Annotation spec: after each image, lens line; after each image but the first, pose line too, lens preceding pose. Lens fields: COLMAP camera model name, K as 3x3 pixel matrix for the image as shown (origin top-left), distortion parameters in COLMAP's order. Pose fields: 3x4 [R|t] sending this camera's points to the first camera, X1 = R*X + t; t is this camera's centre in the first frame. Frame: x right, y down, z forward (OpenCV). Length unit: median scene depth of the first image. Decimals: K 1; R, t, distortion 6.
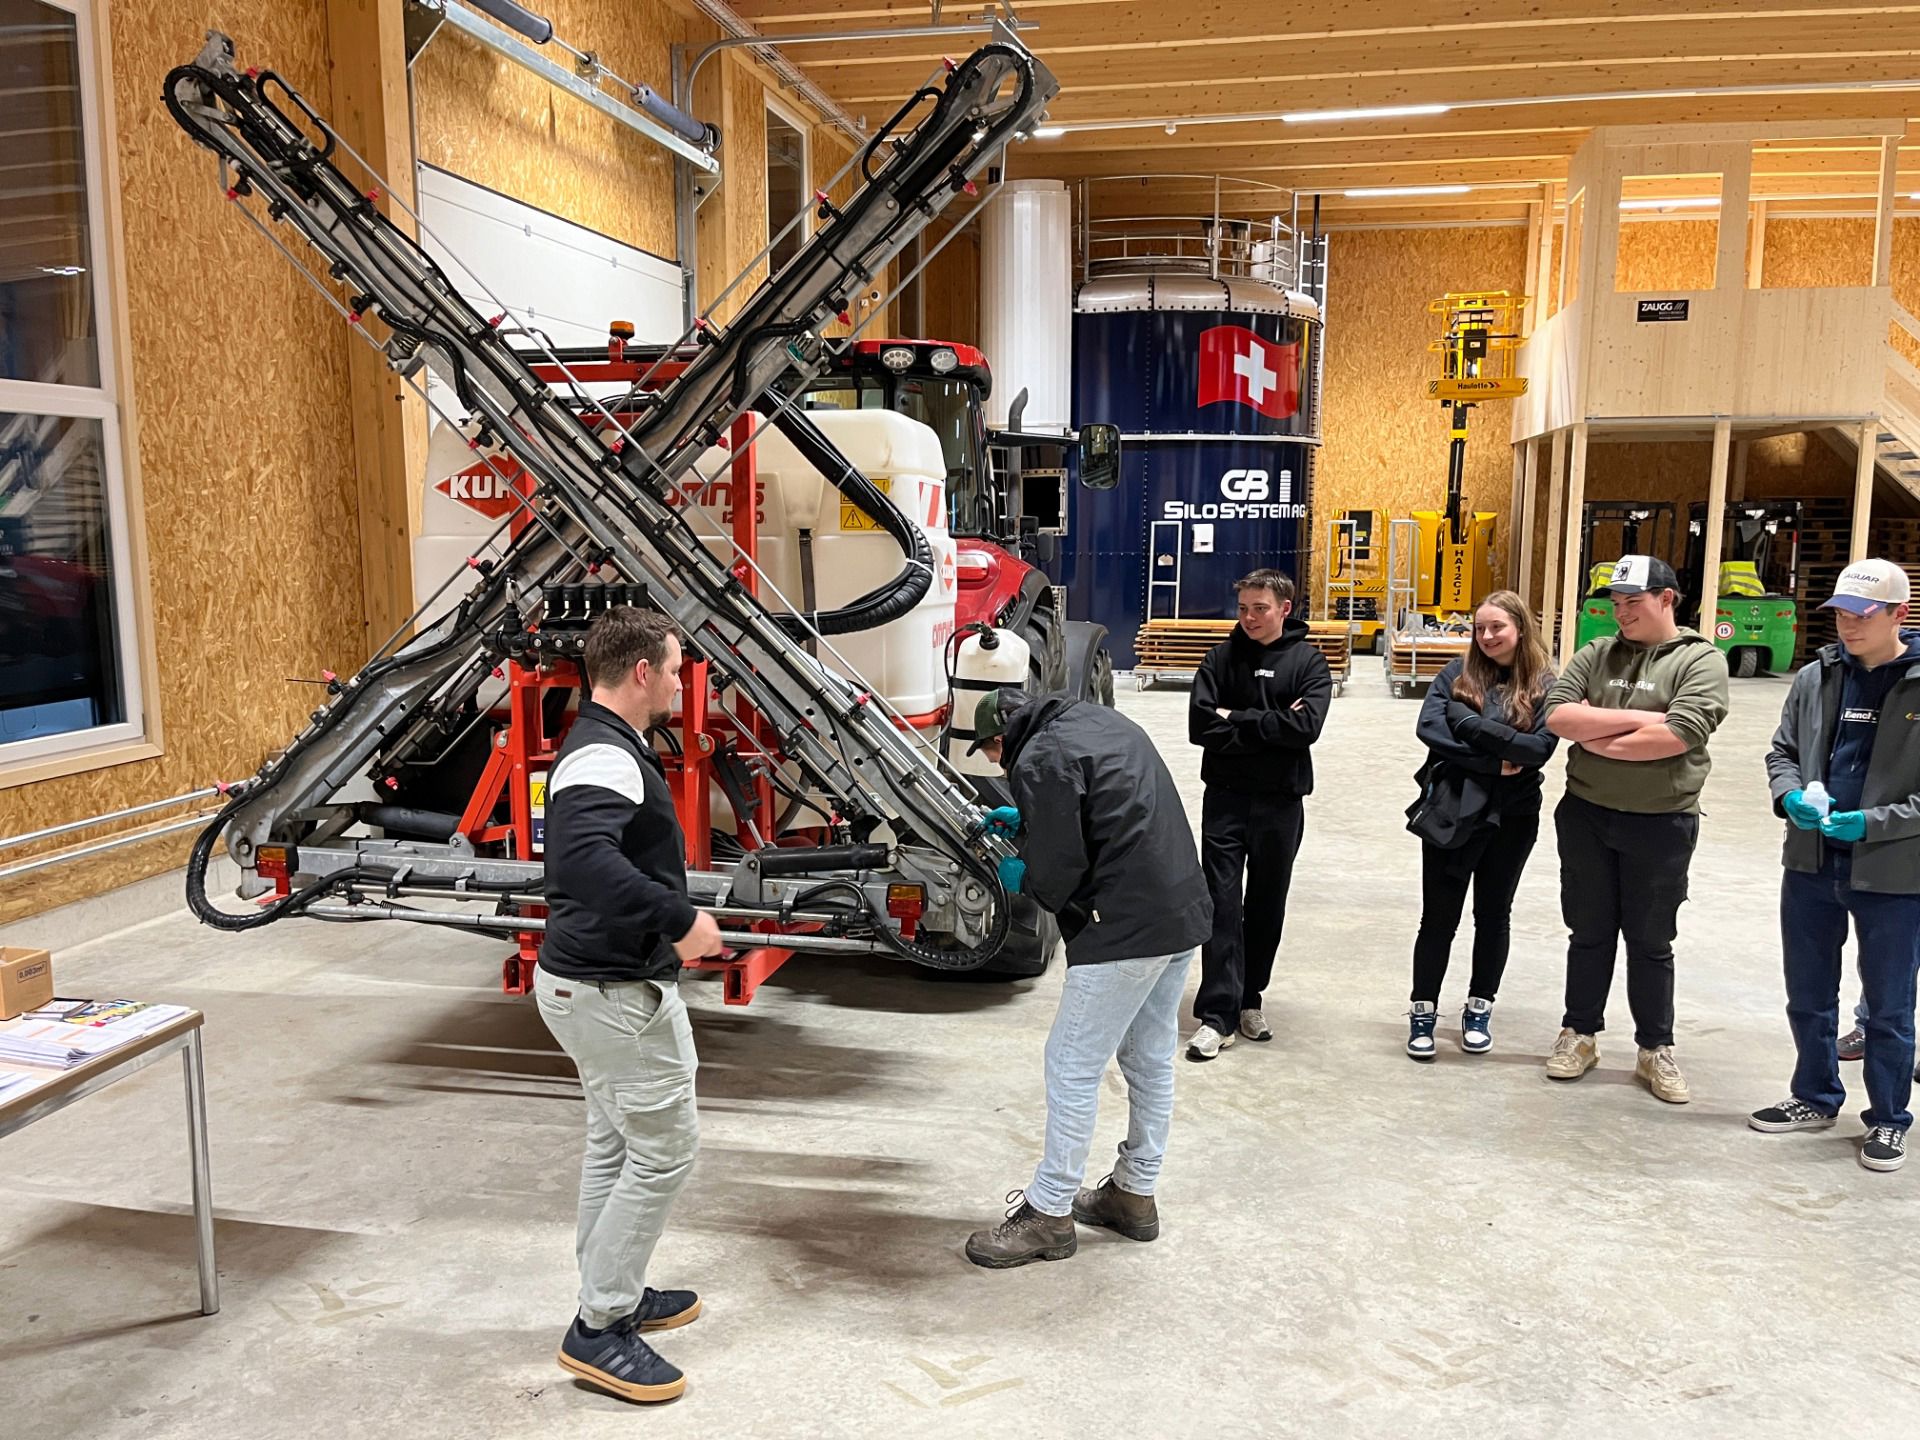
lens RADIAL K [[1462.7, 0, 961.4], [0, 1462.7, 721.6], [0, 0, 1]] dist [-0.008190, -0.009269]
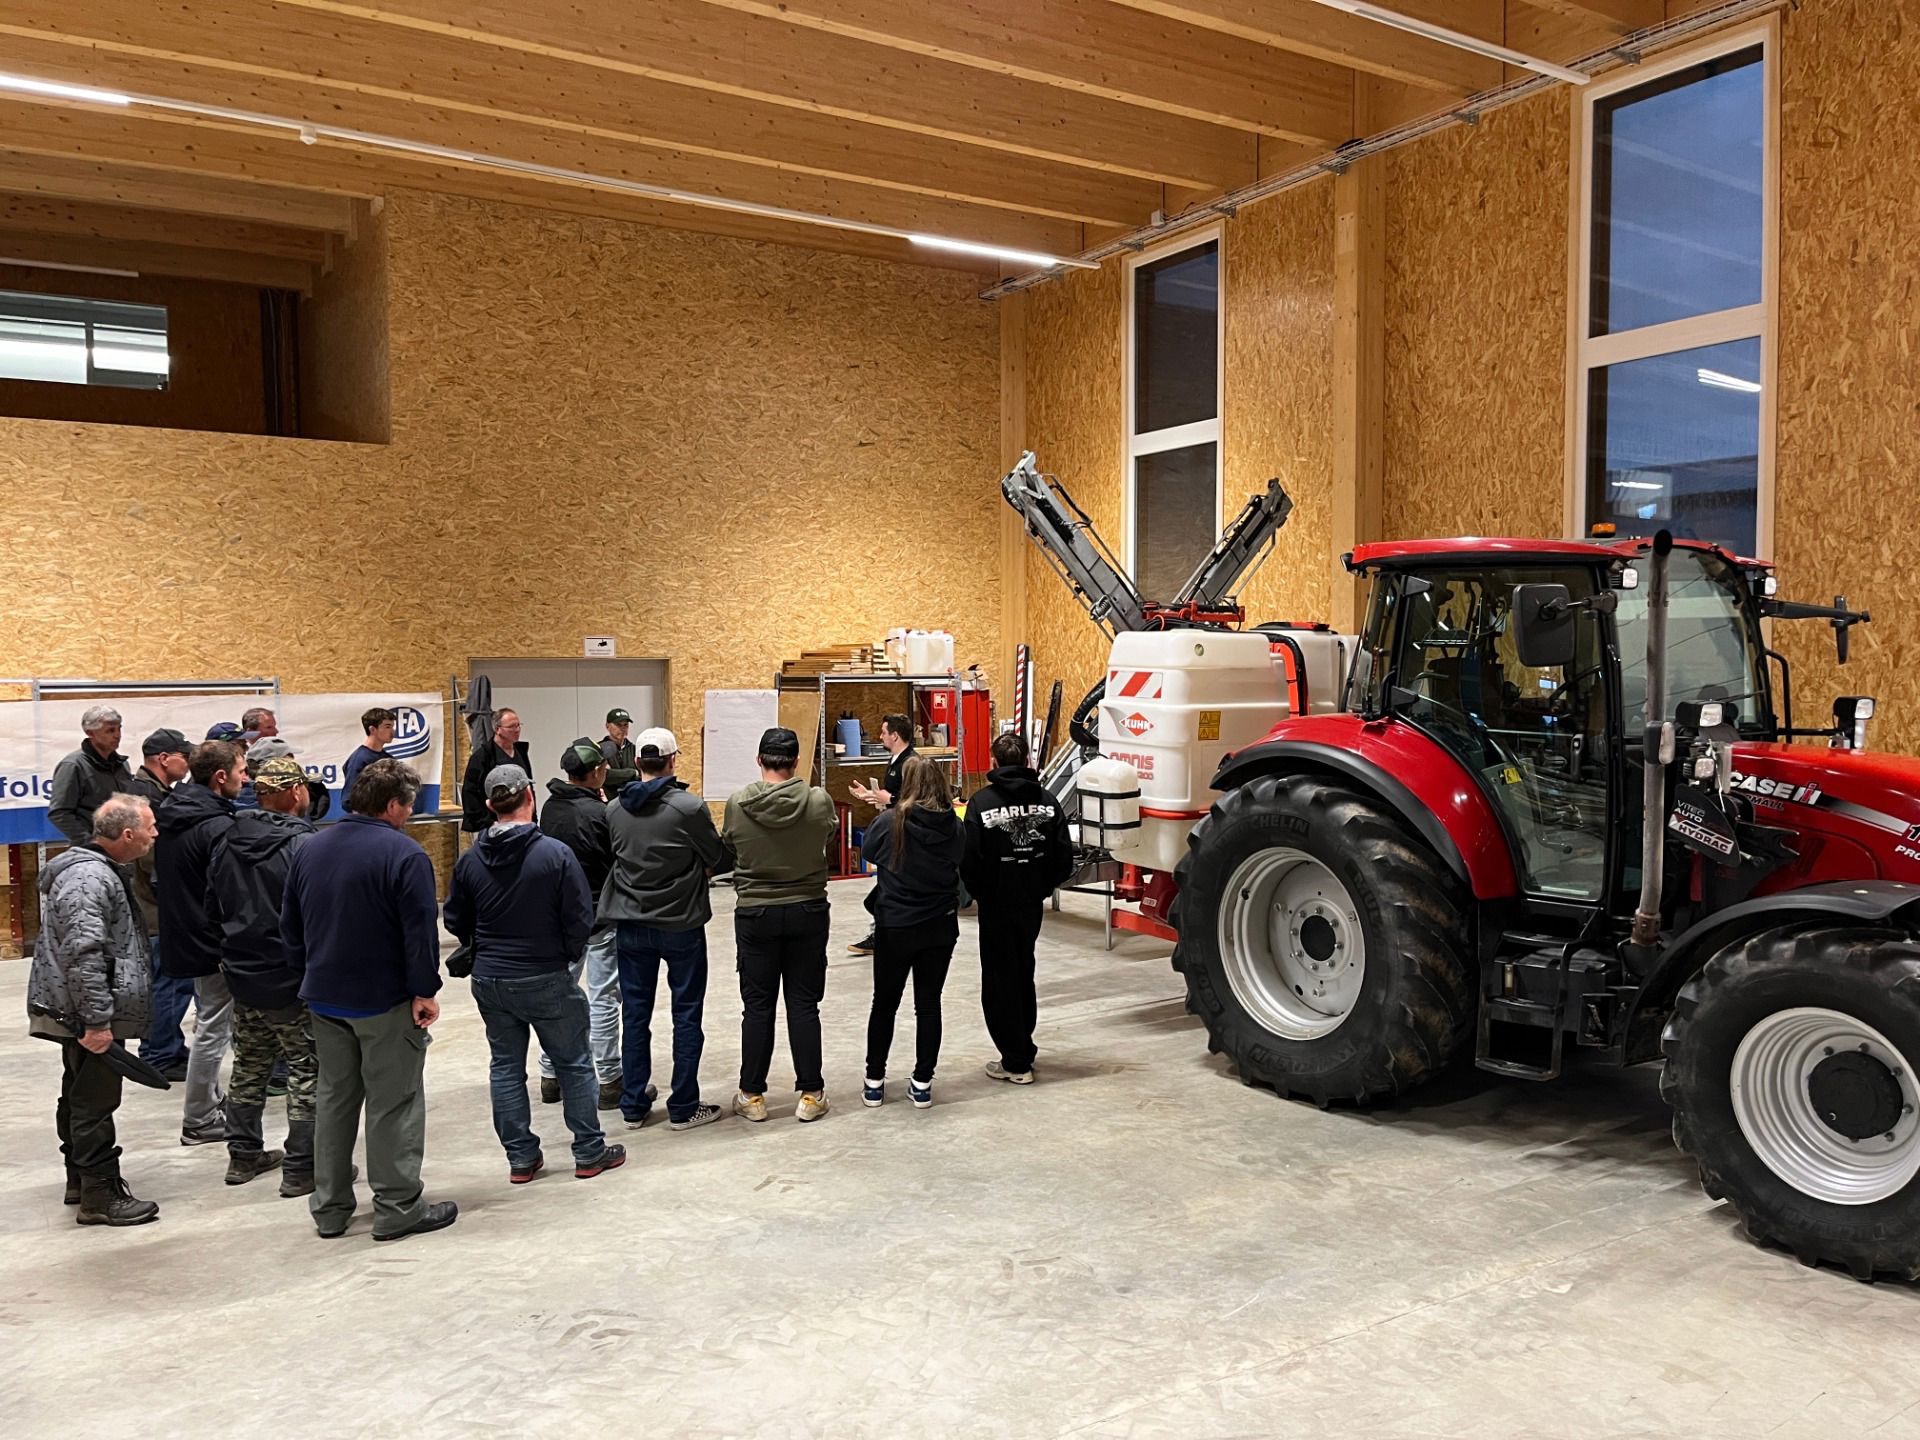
lens RADIAL K [[1462.7, 0, 961.8], [0, 1462.7, 731.6], [0, 0, 1]] dist [-0.008190, -0.009269]
pose [[-0.703118, 0.046052, -0.709581, 0.897051], [-0.085543, 0.985175, 0.148703, -0.229345], [0.705909, 0.165255, -0.688755, 1.371993]]
